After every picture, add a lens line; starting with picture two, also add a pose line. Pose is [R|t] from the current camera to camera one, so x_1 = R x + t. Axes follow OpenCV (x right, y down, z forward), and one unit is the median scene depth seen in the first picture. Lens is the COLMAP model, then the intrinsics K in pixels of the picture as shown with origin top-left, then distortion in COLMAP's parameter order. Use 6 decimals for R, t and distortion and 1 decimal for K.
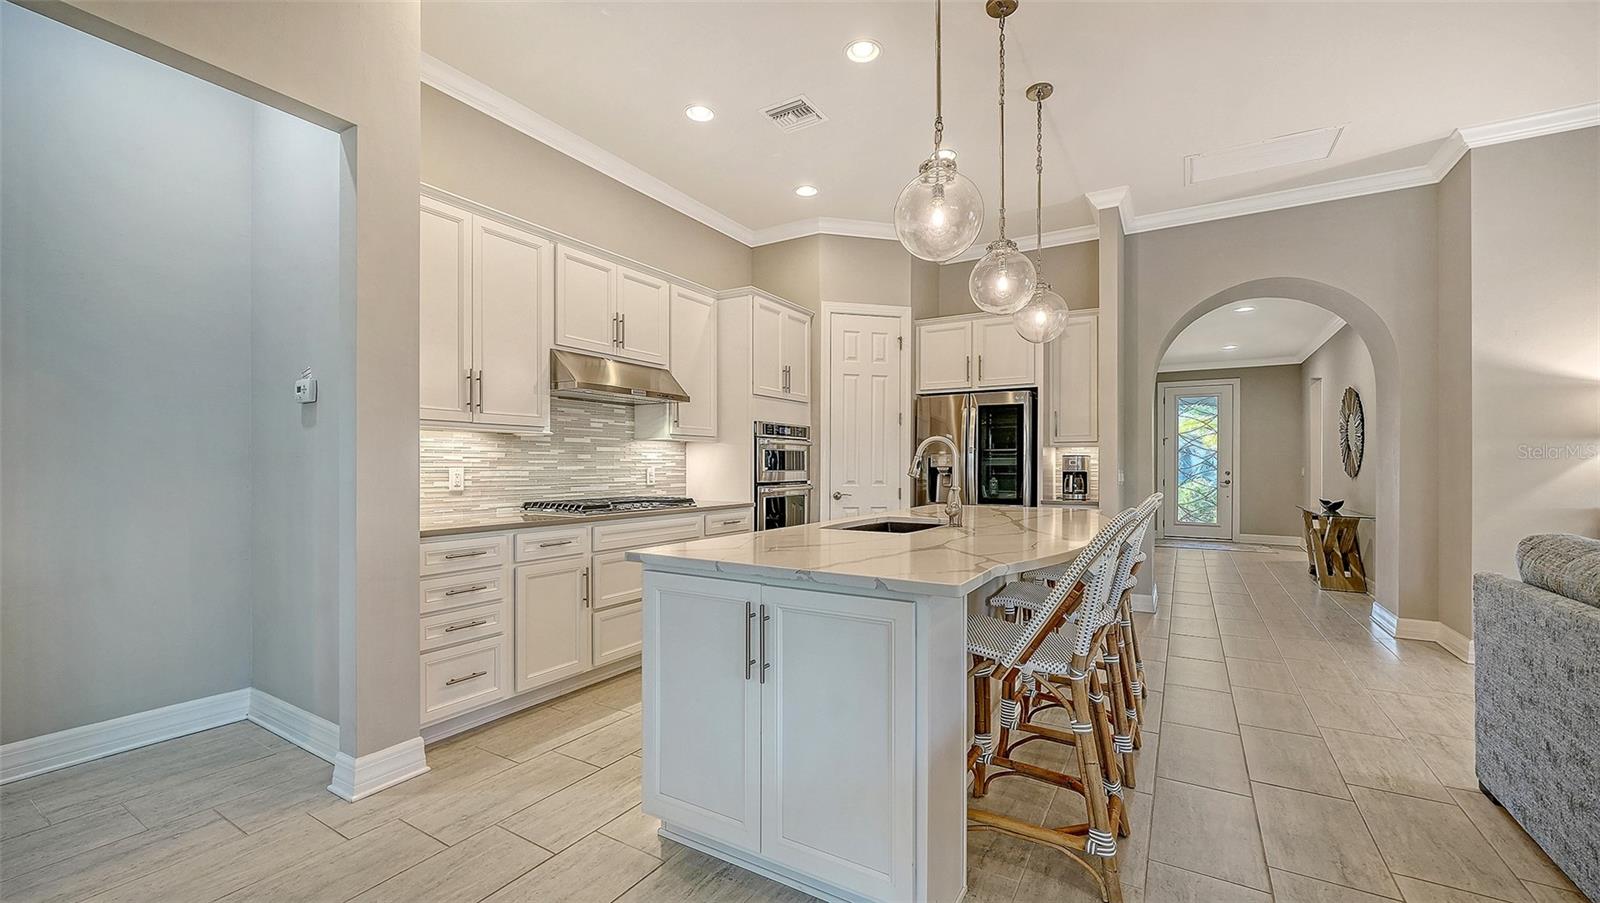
lens RADIAL K [[634.1, 0, 793.3], [0, 634.1, 463.6], [0, 0, 1]] dist [-0.000328, 0.000002]
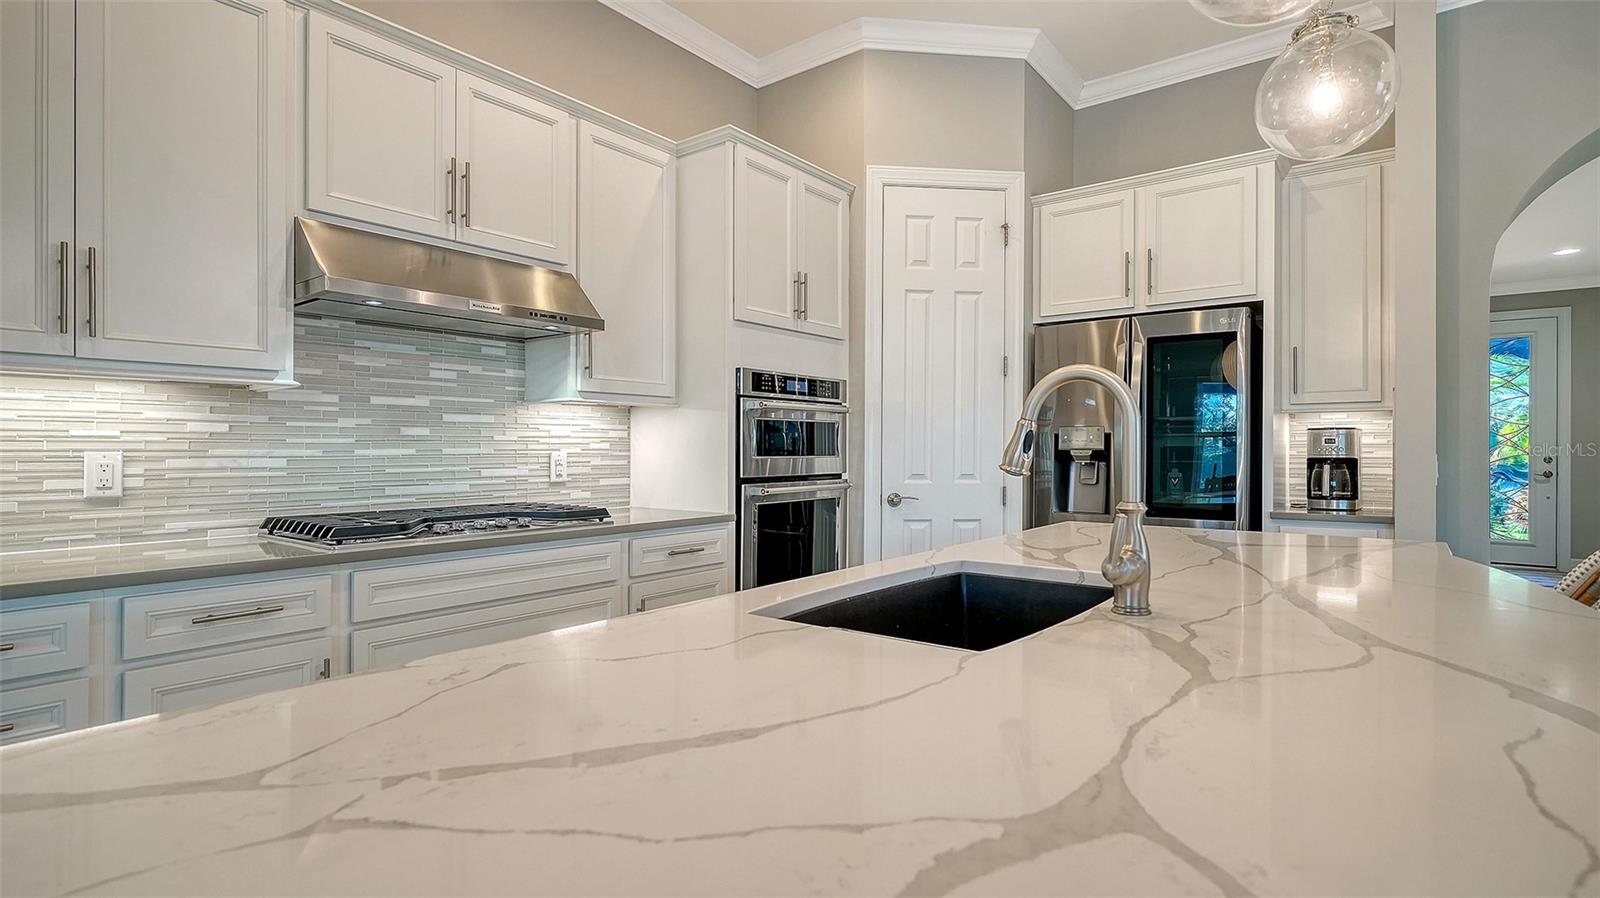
lens RADIAL K [[797.0, 0, 800.0], [0, 797.0, 449.0], [0, 0, 1]] dist [0.010368, 0.000231]
pose [[0.995237, -0.001440, -0.097470, 0.060803], [0.001703, 0.999995, 0.002617, 0.002546], [0.097466, -0.002771, 0.995235, 0.293957]]
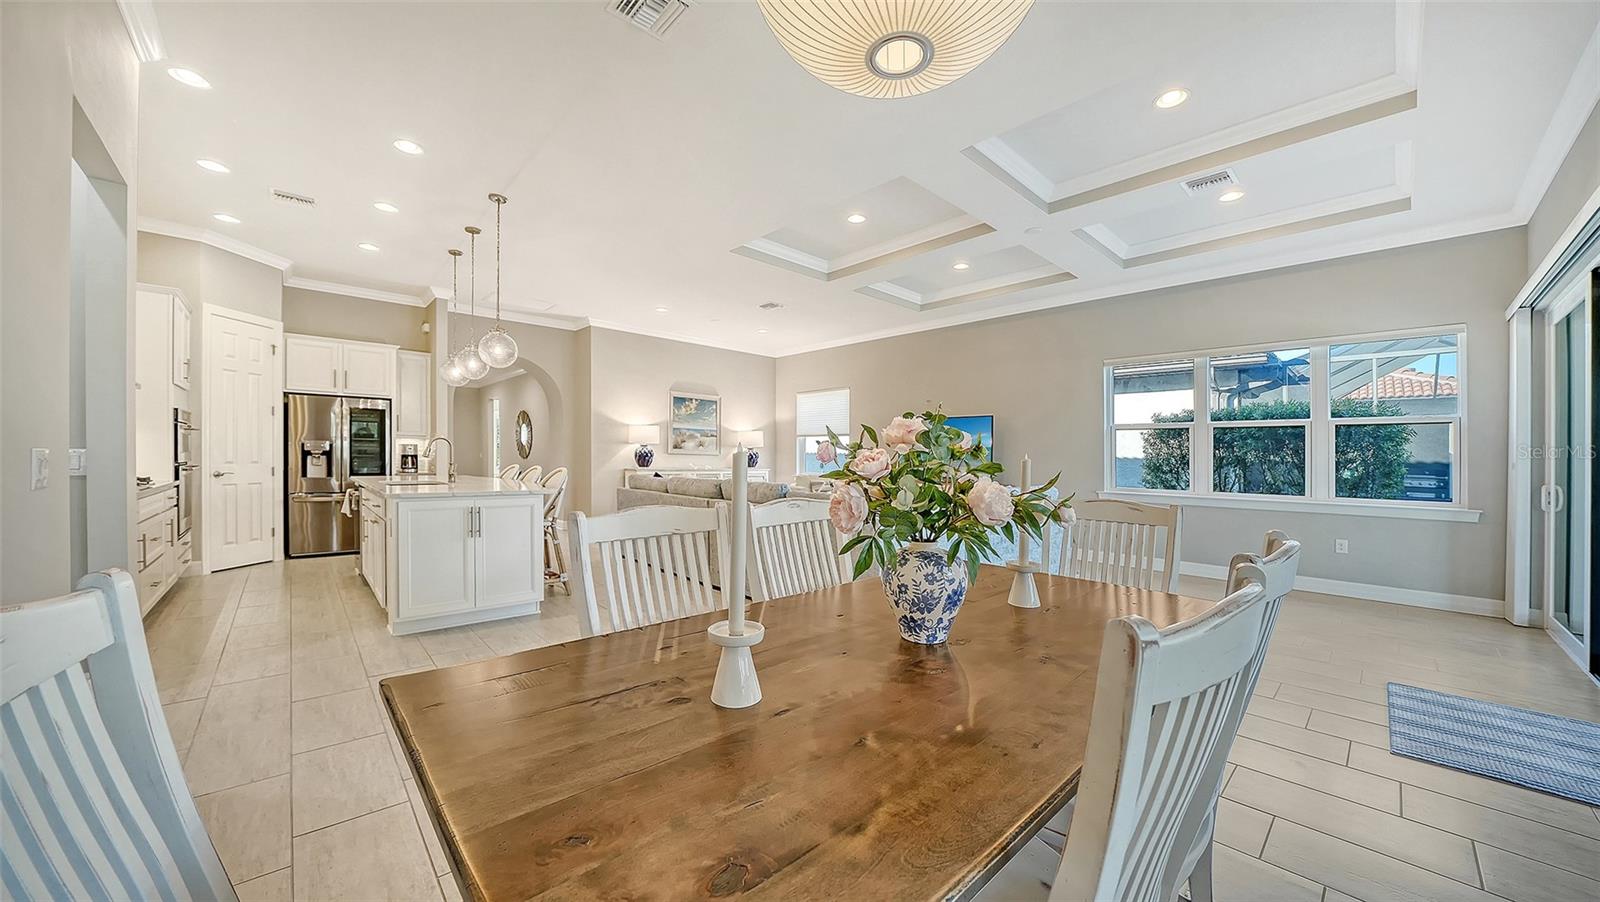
lens RADIAL K [[562.1, 0, 777.0], [0, 562.1, 454.2], [0, 0, 1]] dist [-0.002285, -0.000191]
pose [[0.295769, 0.003820, 0.955252, -0.671616], [-0.016750, 0.999859, 0.001188, -0.004792], [-0.955113, -0.016351, 0.295792, -0.305351]]
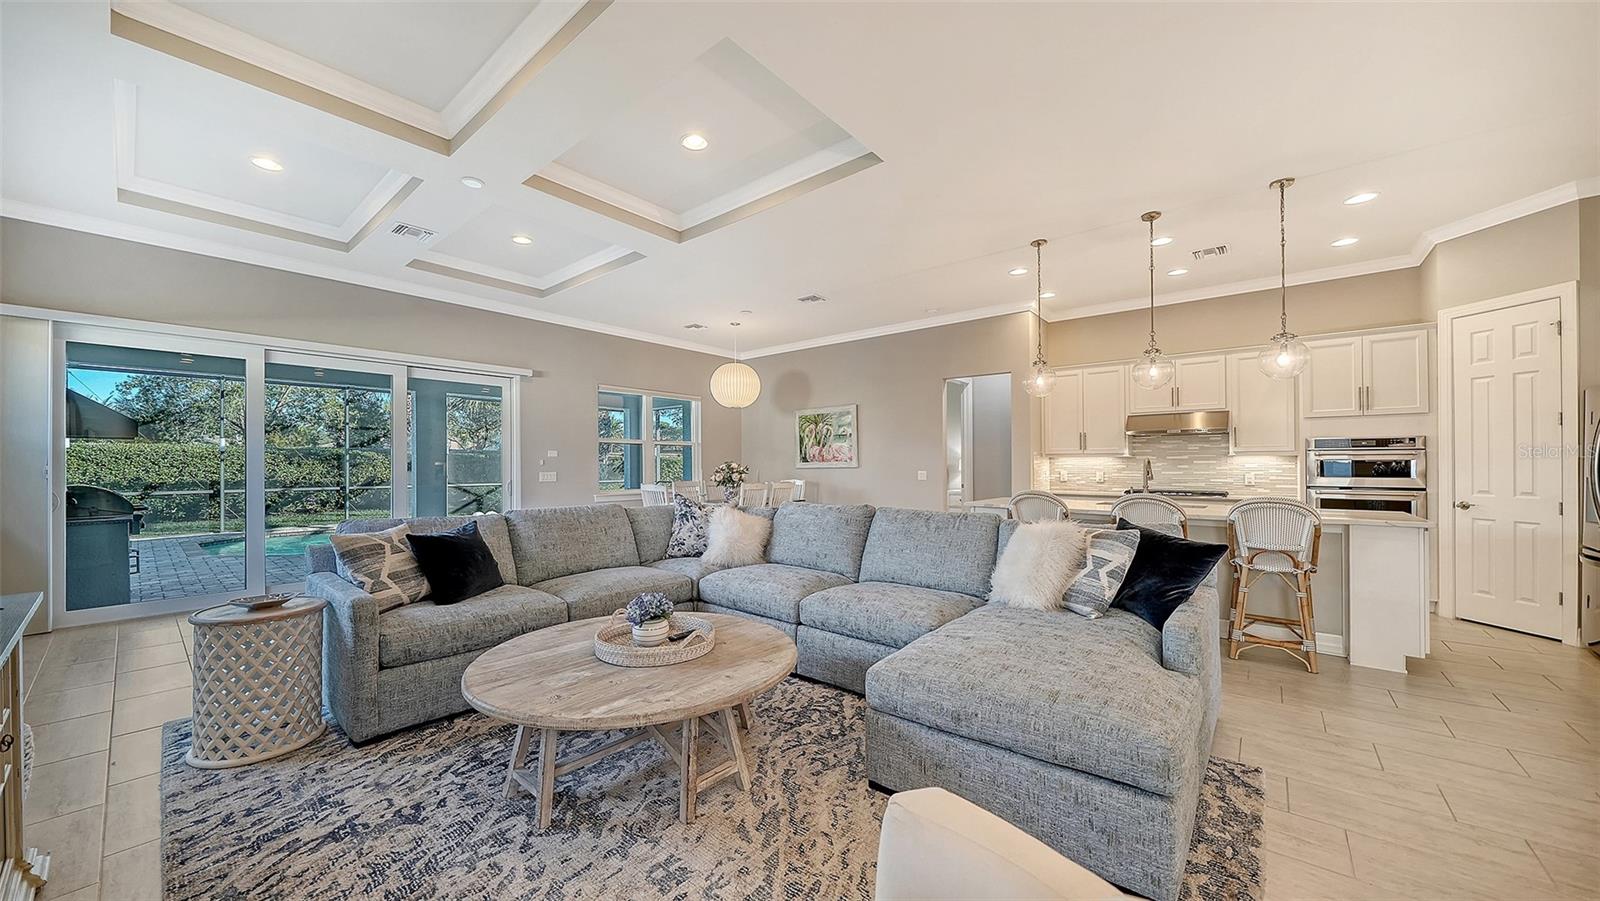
lens RADIAL K [[565.0, 0, 795.5], [0, 565.0, 468.2], [0, 0, 1]] dist [-0.001059, -0.000264]
pose [[-0.140740, 0.003014, -0.990042, 1.196966], [0.002079, 0.999994, 0.002749, -0.011122], [0.990044, -0.001671, -0.140746, 0.127165]]
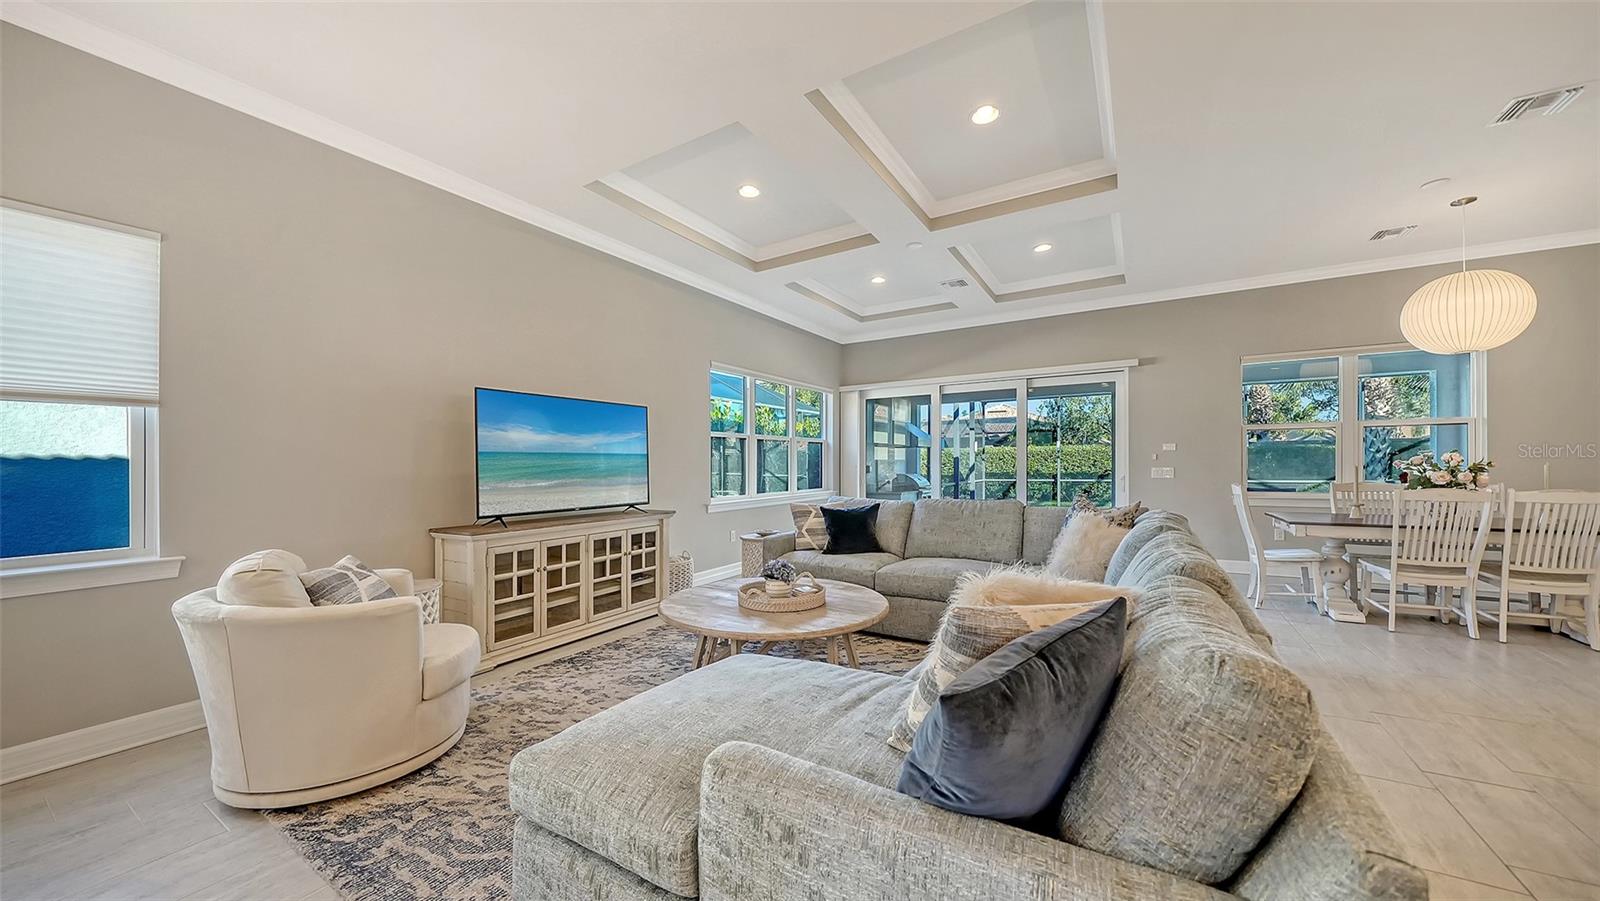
lens RADIAL K [[565.0, 0, 795.5], [0, 565.0, 468.2], [0, 0, 1]] dist [-0.001059, -0.000264]
pose [[-0.999973, 0.006868, -0.002645, 0.675637], [0.006854, 0.999964, 0.005058, -0.010311], [0.002680, 0.005039, -0.999984, 0.621674]]
